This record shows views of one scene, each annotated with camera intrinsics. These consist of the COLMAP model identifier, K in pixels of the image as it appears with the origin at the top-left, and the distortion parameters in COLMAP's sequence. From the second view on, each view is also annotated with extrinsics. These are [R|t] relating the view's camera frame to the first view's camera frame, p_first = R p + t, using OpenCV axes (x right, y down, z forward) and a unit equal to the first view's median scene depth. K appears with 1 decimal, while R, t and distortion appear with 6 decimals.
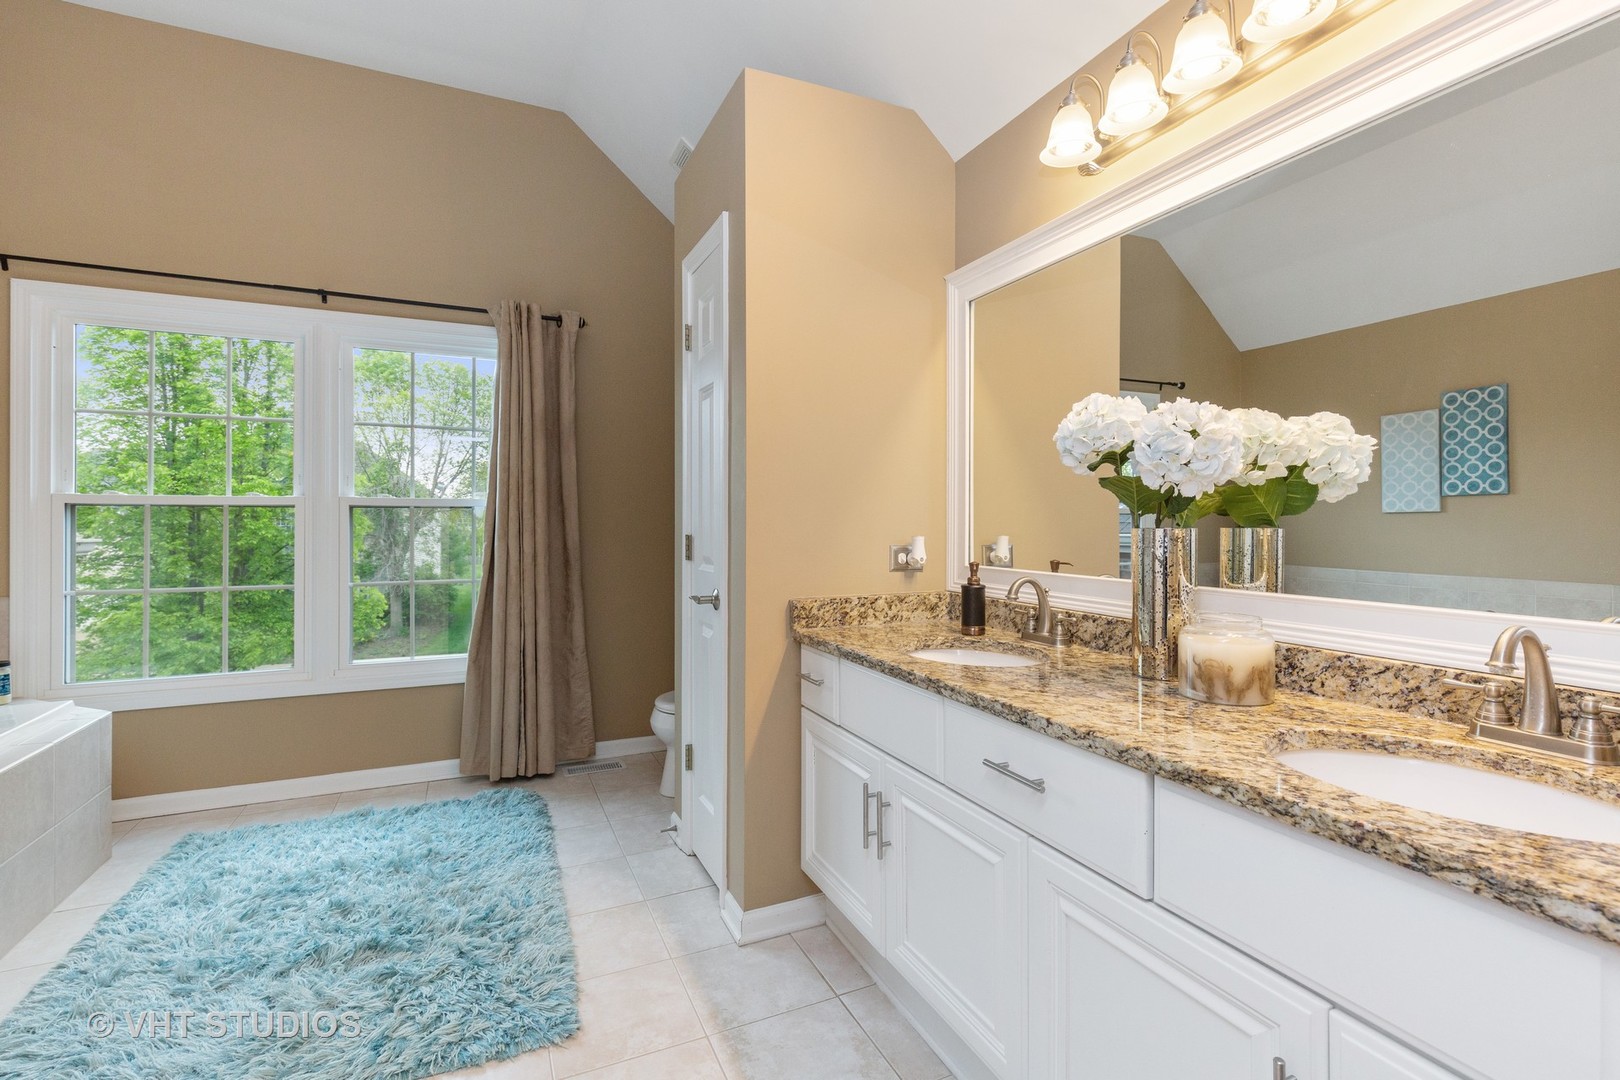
lens RADIAL K [[741.6, 0, 812.9], [0, 741.6, 529.9], [0, 0, 1]] dist [0.008147, -0.001557]
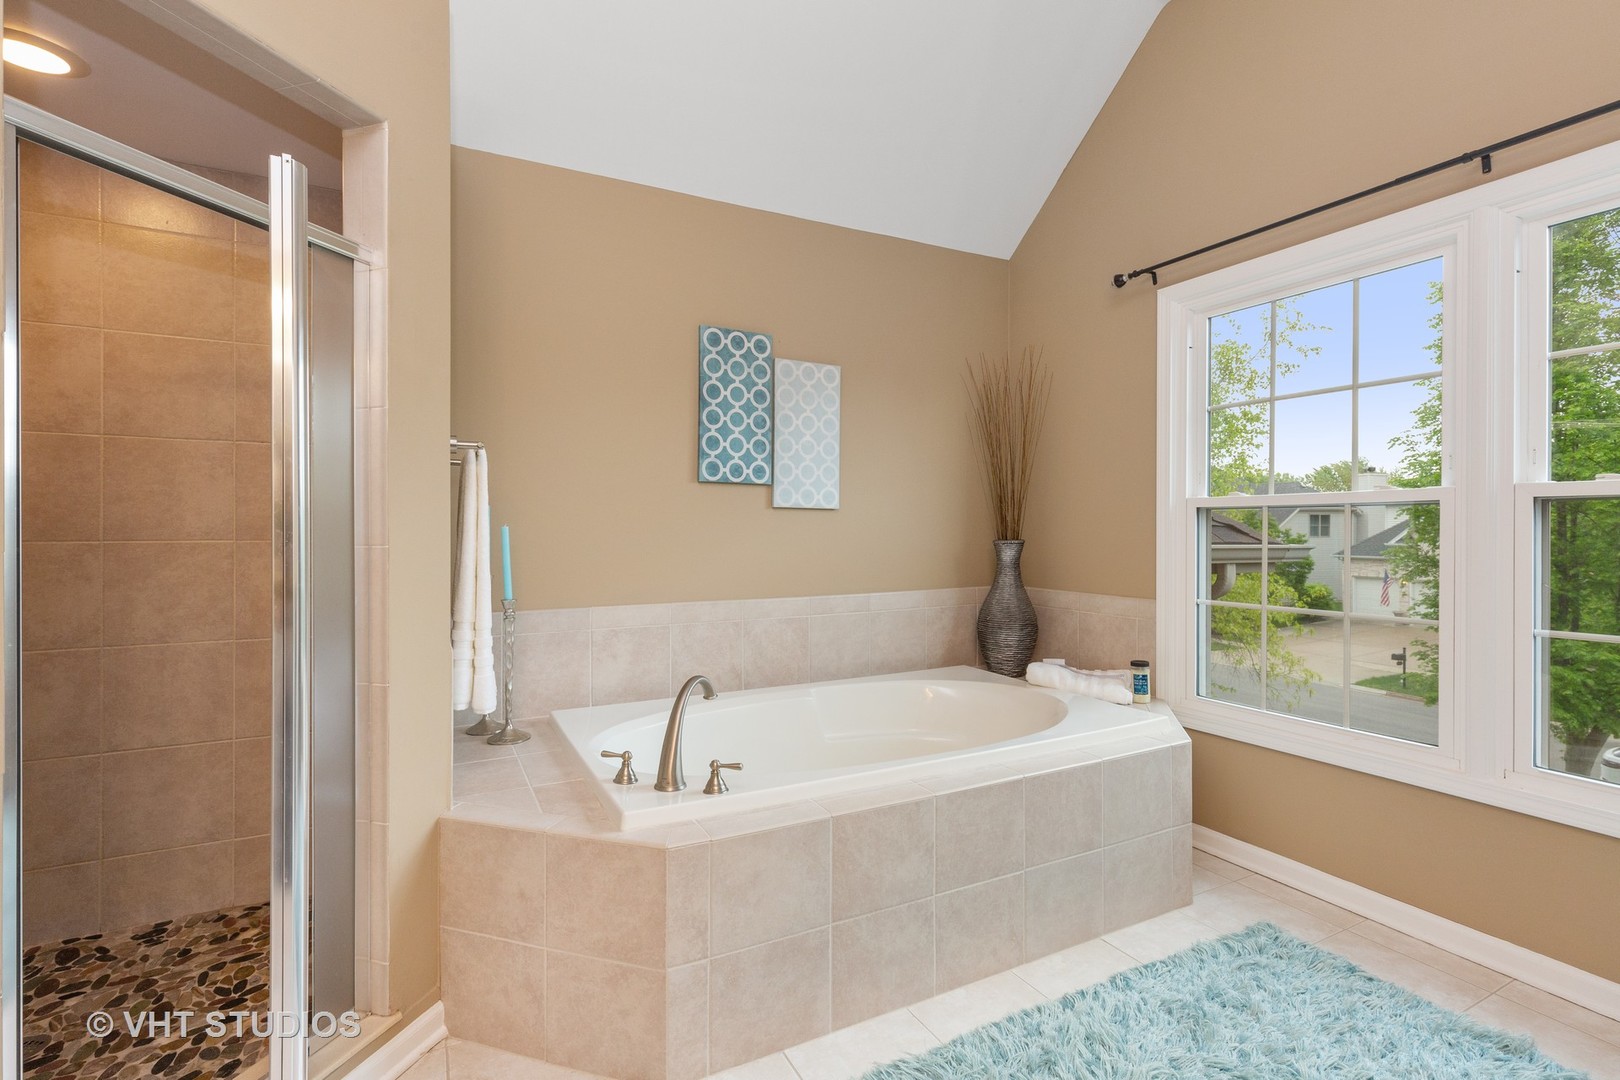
lens RADIAL K [[741.6, 0, 813.1], [0, 741.6, 534.1], [0, 0, 1]] dist [0.008147, -0.001557]
pose [[0.056090, 0.002032, -0.998424, -0.083711], [-0.007933, 0.999967, 0.001589, 0.001017], [0.998394, 0.007832, 0.056104, 0.499023]]
